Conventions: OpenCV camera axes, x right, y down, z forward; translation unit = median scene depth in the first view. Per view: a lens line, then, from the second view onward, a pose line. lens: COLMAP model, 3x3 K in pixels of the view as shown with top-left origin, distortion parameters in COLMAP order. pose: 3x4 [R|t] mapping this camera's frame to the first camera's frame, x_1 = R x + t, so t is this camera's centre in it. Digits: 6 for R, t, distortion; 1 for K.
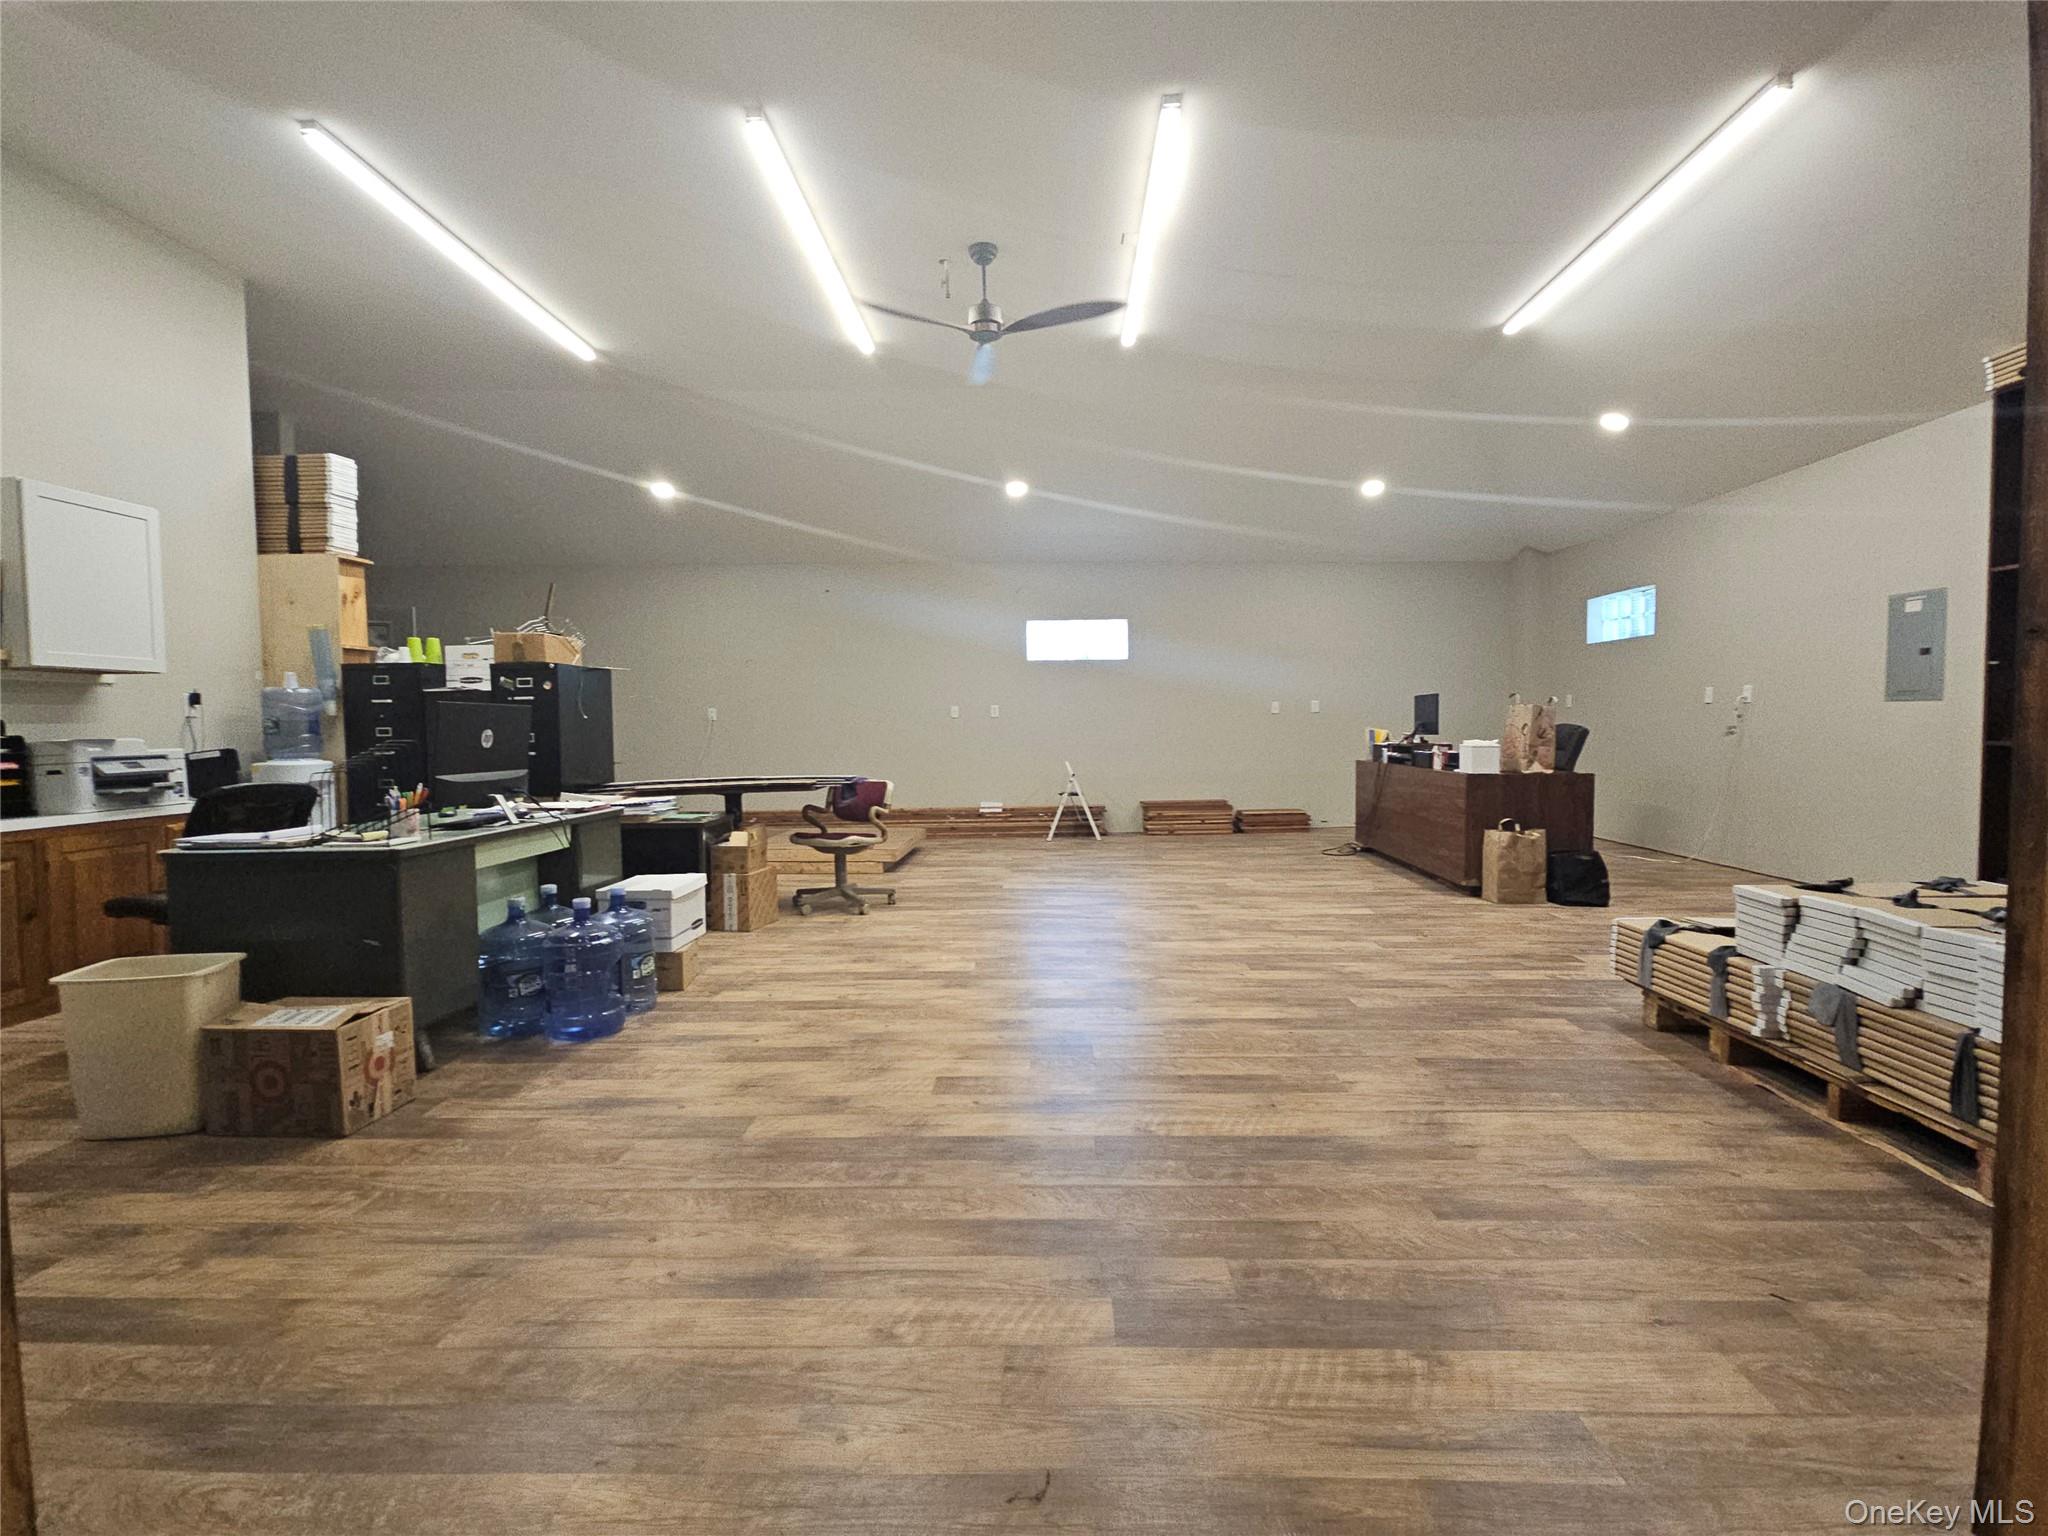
lens RADIAL K [[1003.2, 0, 1017.6], [0, 1003.2, 765.2], [0, 0, 1]] dist [0.004466, -0.000015]
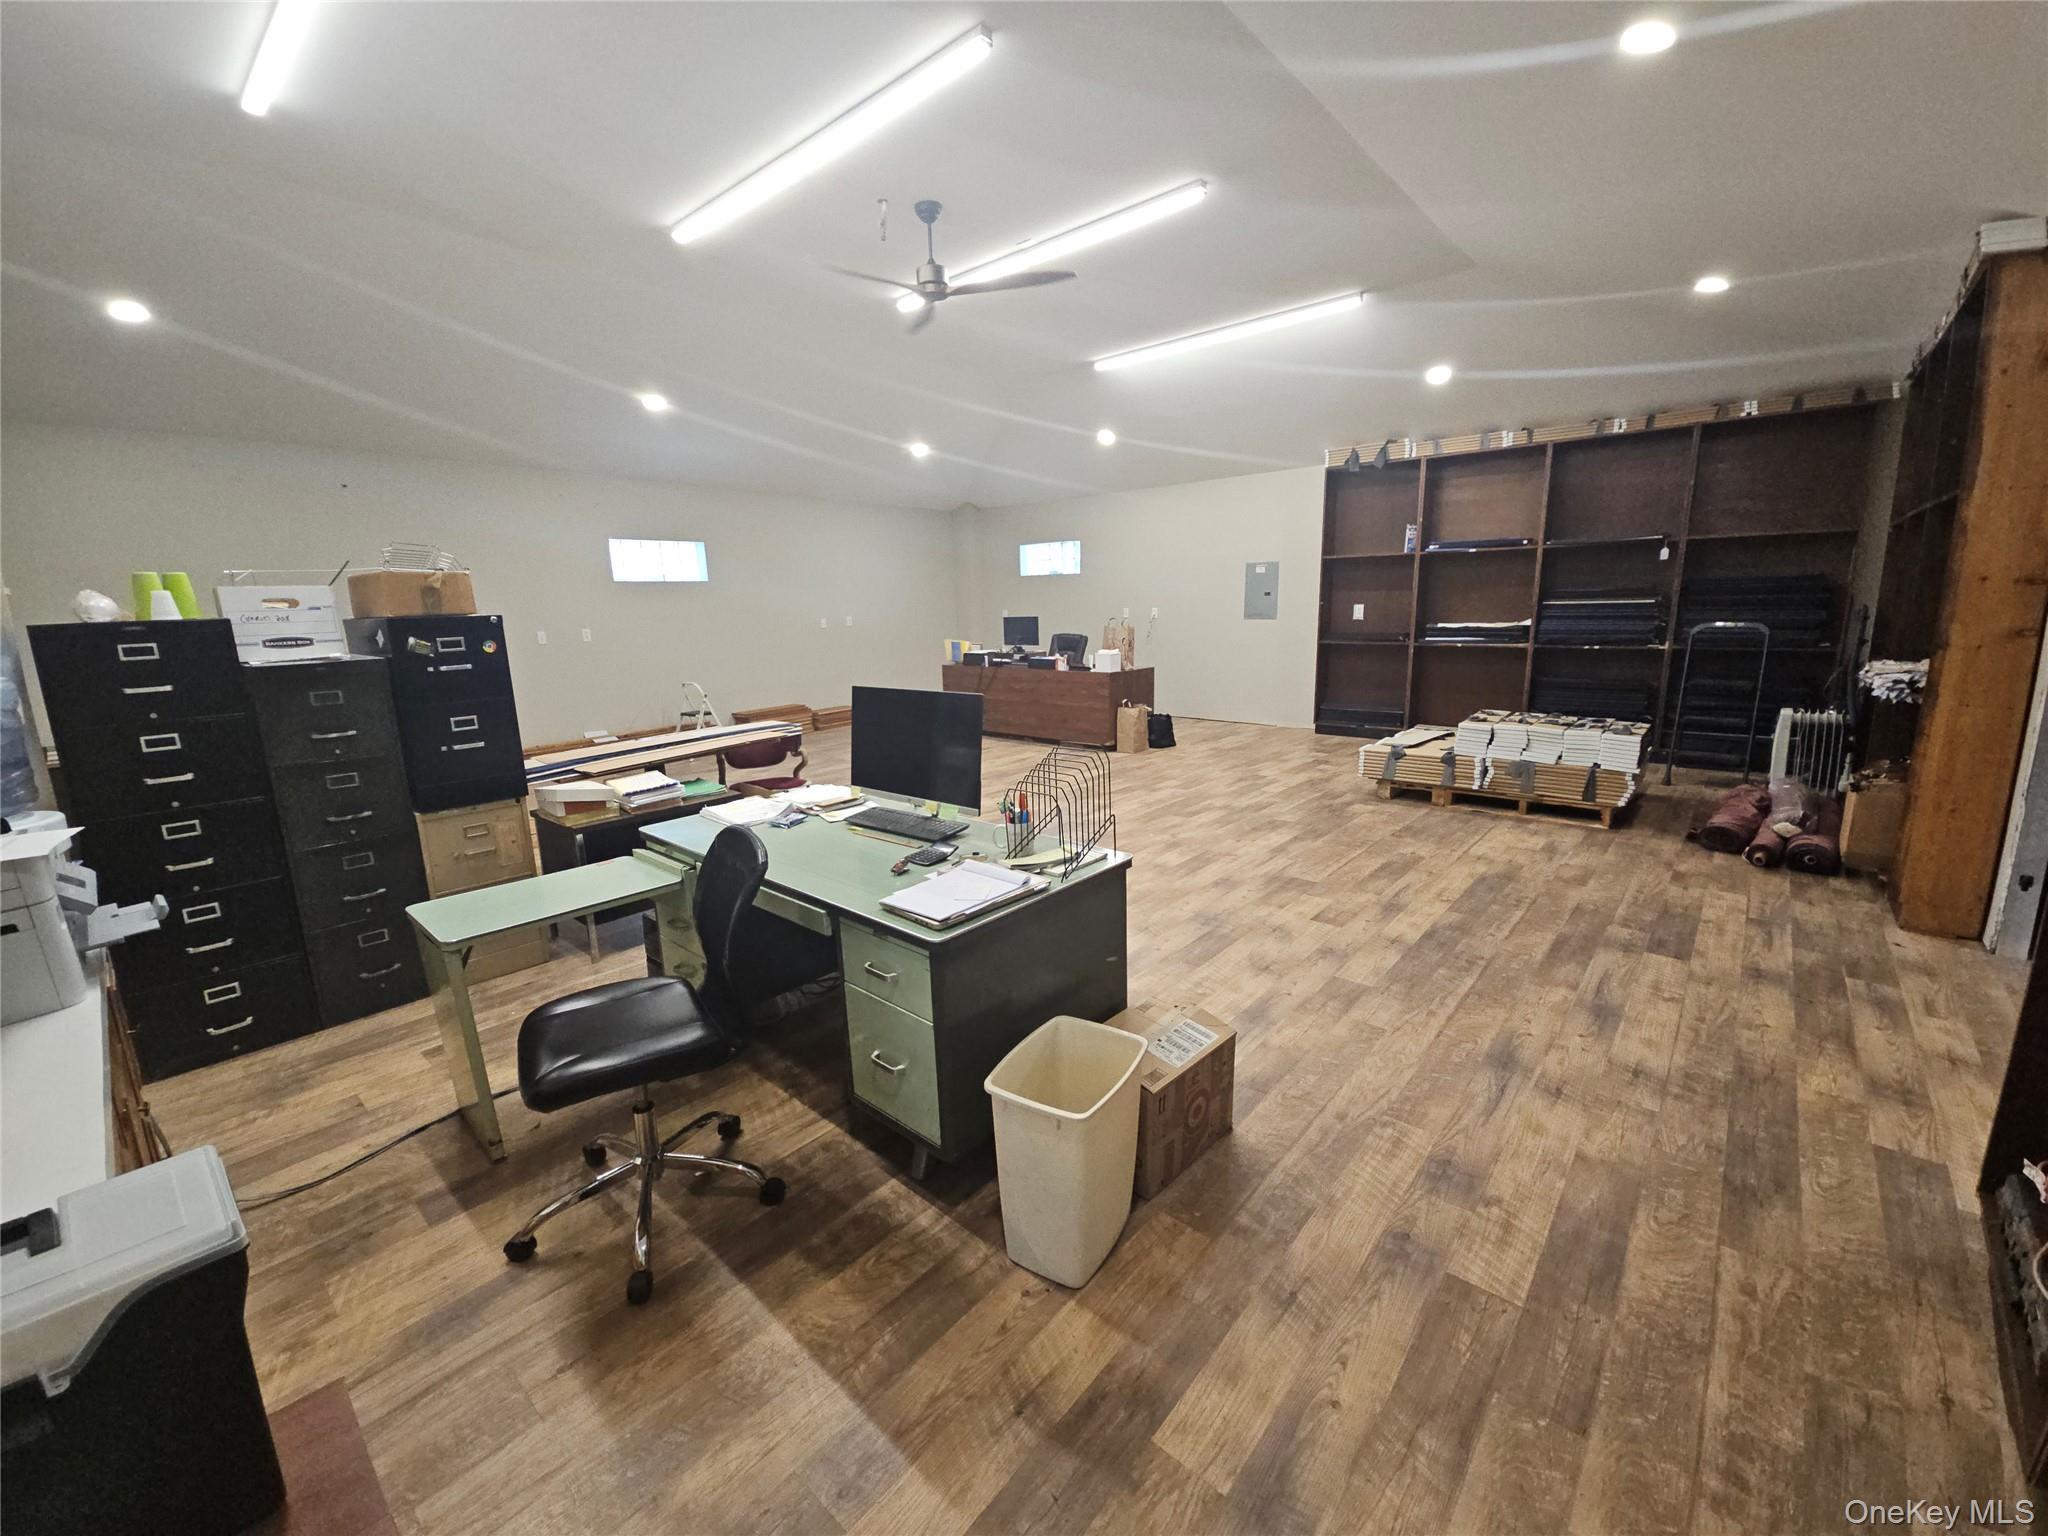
lens RADIAL K [[834.8, 0, 1023.4], [0, 834.8, 767.9], [0, 0, 1]] dist [-0.001683, -0.003415]
pose [[0.631284, -0.160339, 0.758796, -1.228576], [0.051380, 0.984893, 0.165369, -0.129090], [-0.773848, -0.065408, 0.629985, 0.571031]]
